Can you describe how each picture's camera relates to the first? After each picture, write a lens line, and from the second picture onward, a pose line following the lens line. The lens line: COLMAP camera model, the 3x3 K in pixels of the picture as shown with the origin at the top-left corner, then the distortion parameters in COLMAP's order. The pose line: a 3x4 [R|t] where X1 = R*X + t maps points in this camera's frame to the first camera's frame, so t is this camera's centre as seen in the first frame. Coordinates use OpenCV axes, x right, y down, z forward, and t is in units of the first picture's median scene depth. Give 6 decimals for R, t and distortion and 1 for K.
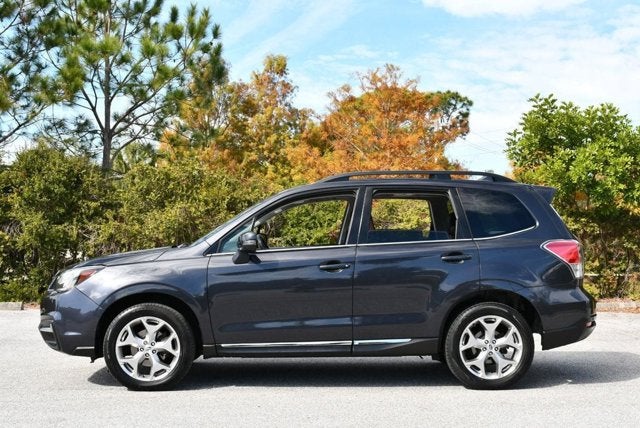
lens RADIAL K [[958.3, 0, 320.0], [0, 958.3, 214.0], [0, 0, 1]] dist [-0.034345, -0.128573]
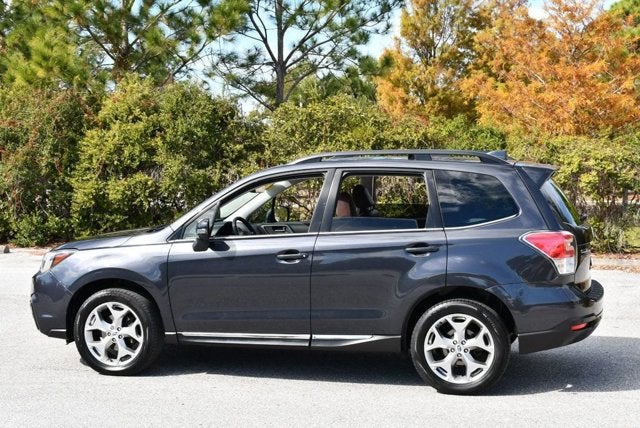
lens RADIAL K [[1026.1, 0, 320.0], [0, 1026.1, 214.0], [0, 0, 1]] dist [-0.032797, -0.087027]
pose [[0.960570, 0.012739, -0.277746, 0.309417], [0.011511, 0.996271, 0.085507, -0.070157], [0.277799, -0.085333, 0.956842, 0.042230]]
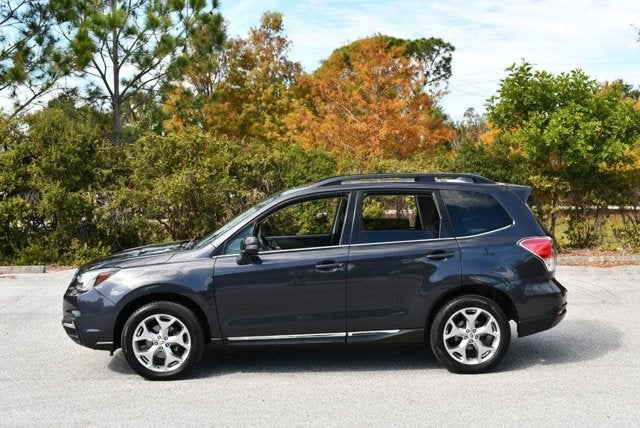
lens RADIAL K [[882.0, 0, 320.0], [0, 882.0, 214.0], [0, 0, 1]] dist [-0.066544, 0.015858]
pose [[0.999873, -0.015012, 0.005319, -0.000072], [0.014570, 0.997065, 0.075162, -0.077606], [-0.006431, -0.075075, 0.997157, -0.002970]]
